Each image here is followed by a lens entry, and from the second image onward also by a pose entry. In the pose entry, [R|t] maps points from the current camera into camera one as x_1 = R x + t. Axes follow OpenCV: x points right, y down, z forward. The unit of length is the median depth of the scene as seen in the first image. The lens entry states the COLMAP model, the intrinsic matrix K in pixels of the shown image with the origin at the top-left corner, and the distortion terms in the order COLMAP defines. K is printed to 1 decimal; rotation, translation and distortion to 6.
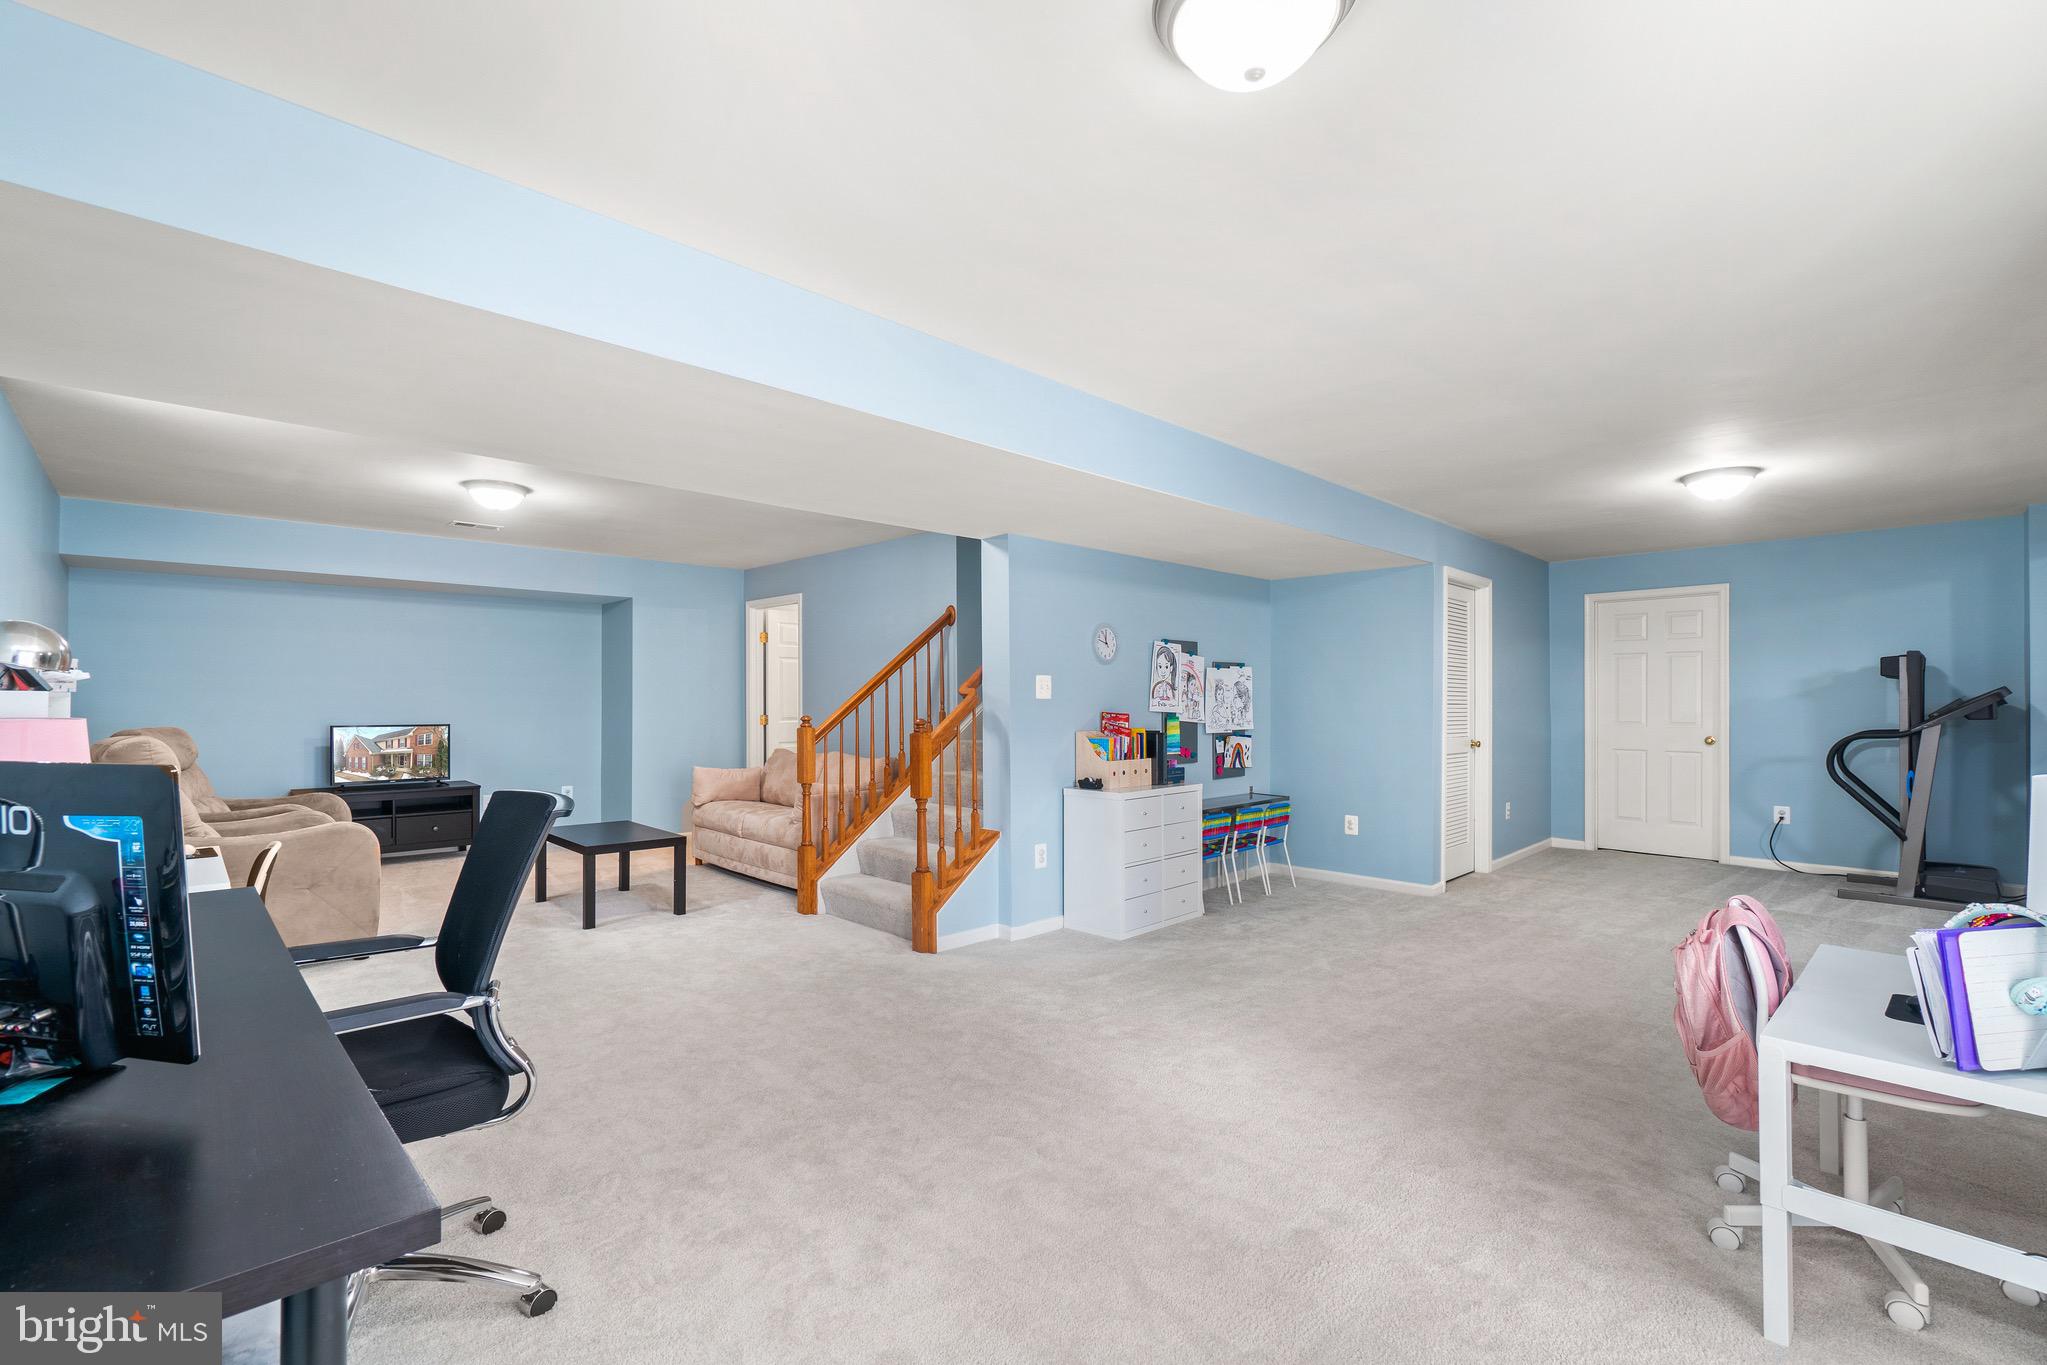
lens RADIAL K [[892.3, 0, 1024.4], [0, 892.3, 693.9], [0, 0, 1]] dist [-0.001425, 0.000999]
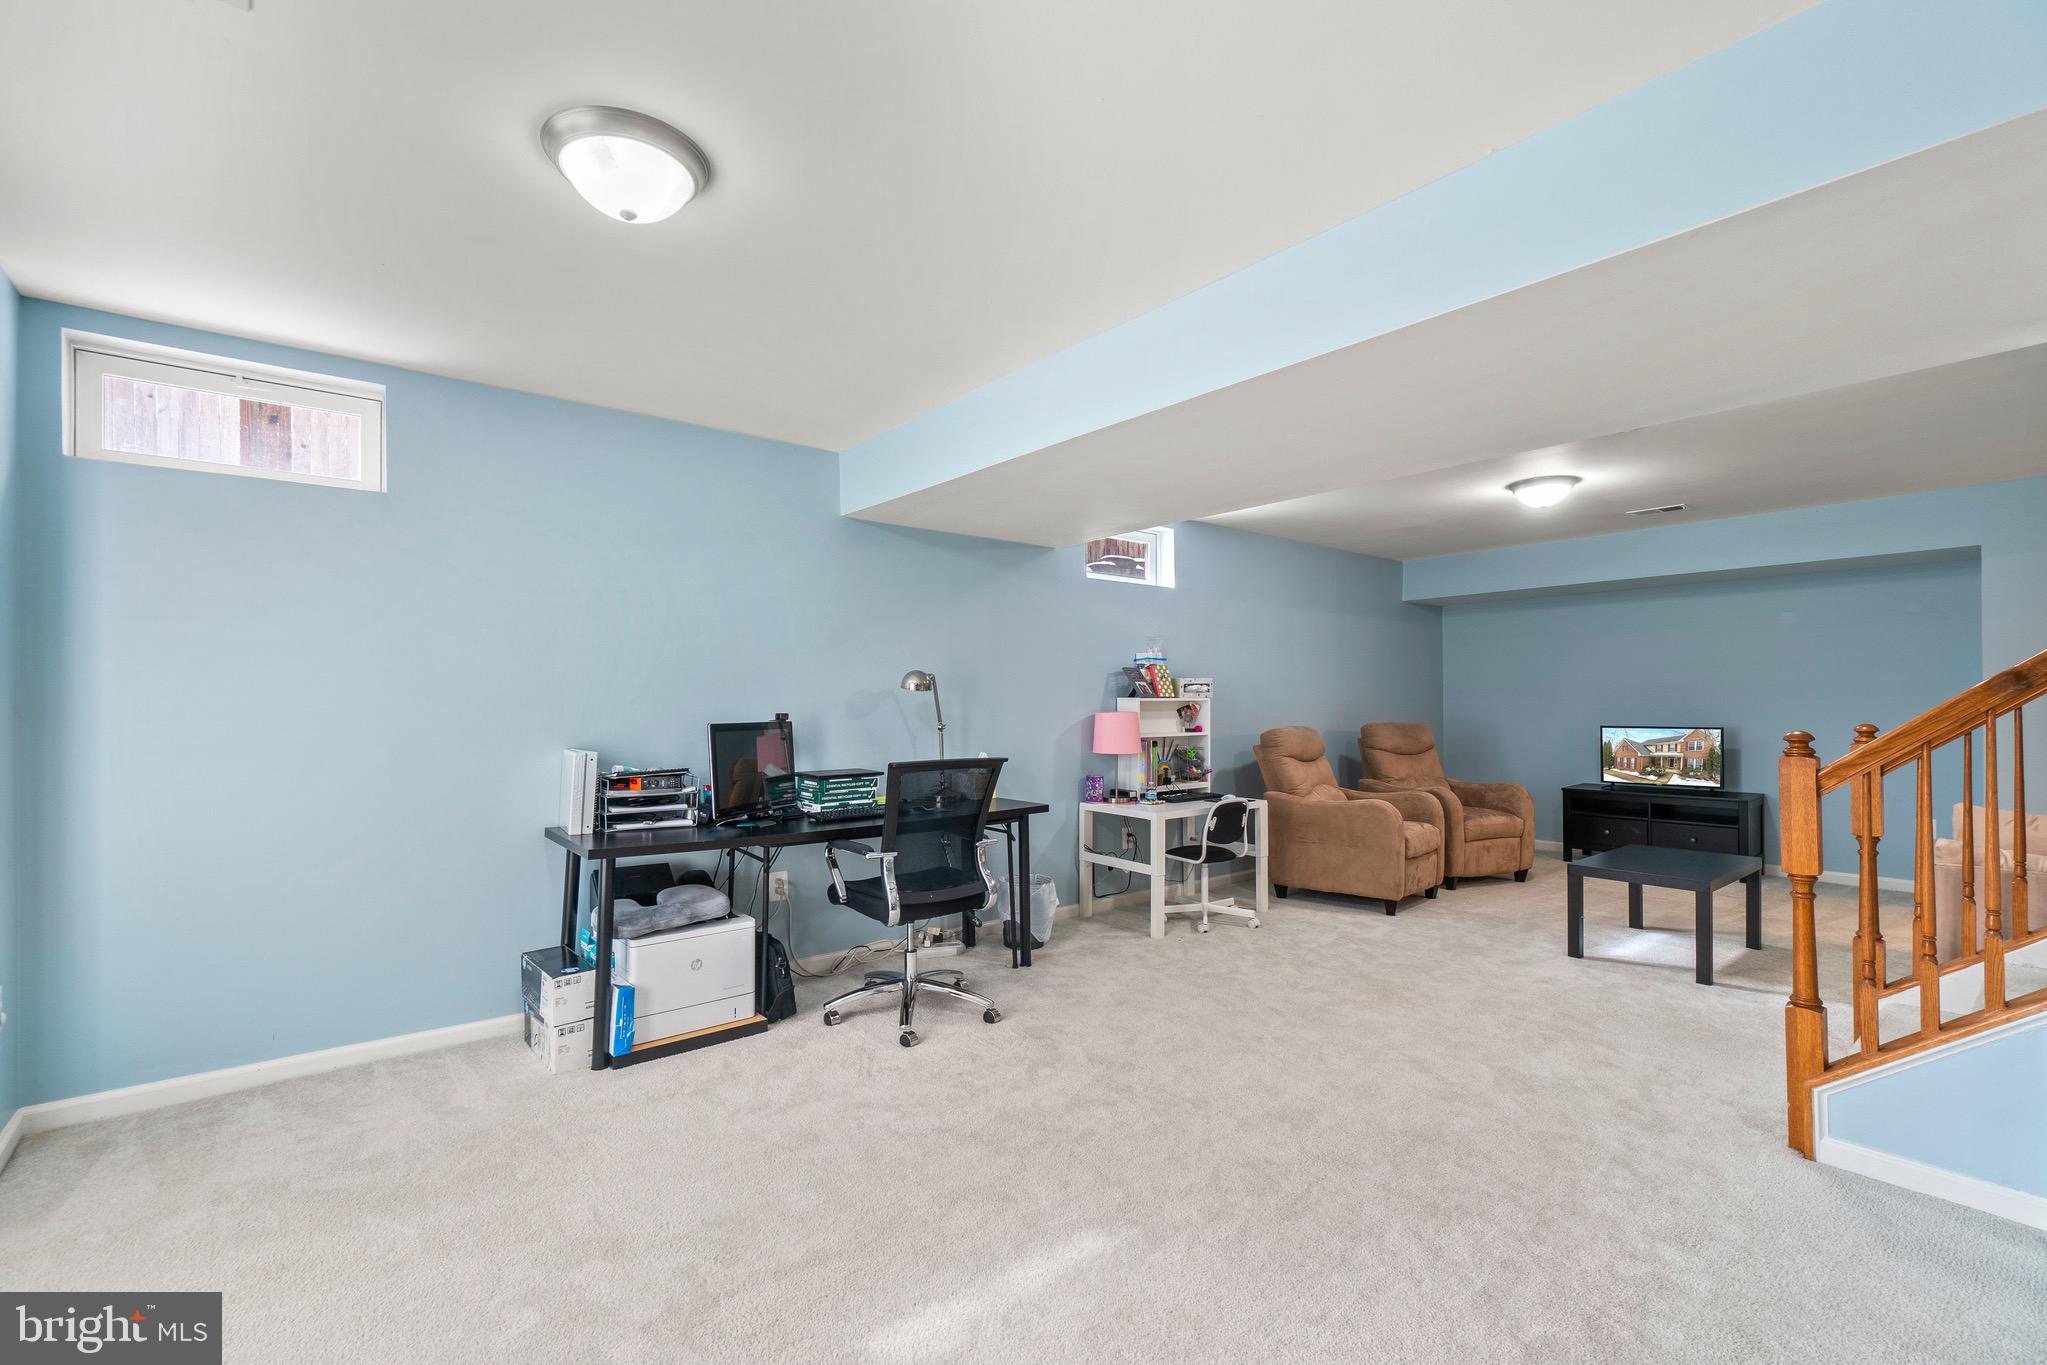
lens RADIAL K [[892.3, 0, 1009.6], [0, 892.3, 694.0], [0, 0, 1]] dist [-0.001425, 0.000999]
pose [[-0.093647, -0.010235, -0.995553, 0.345977], [0.008902, 0.999899, -0.011117, 0.002229], [0.995566, -0.009904, -0.093546, 0.386738]]
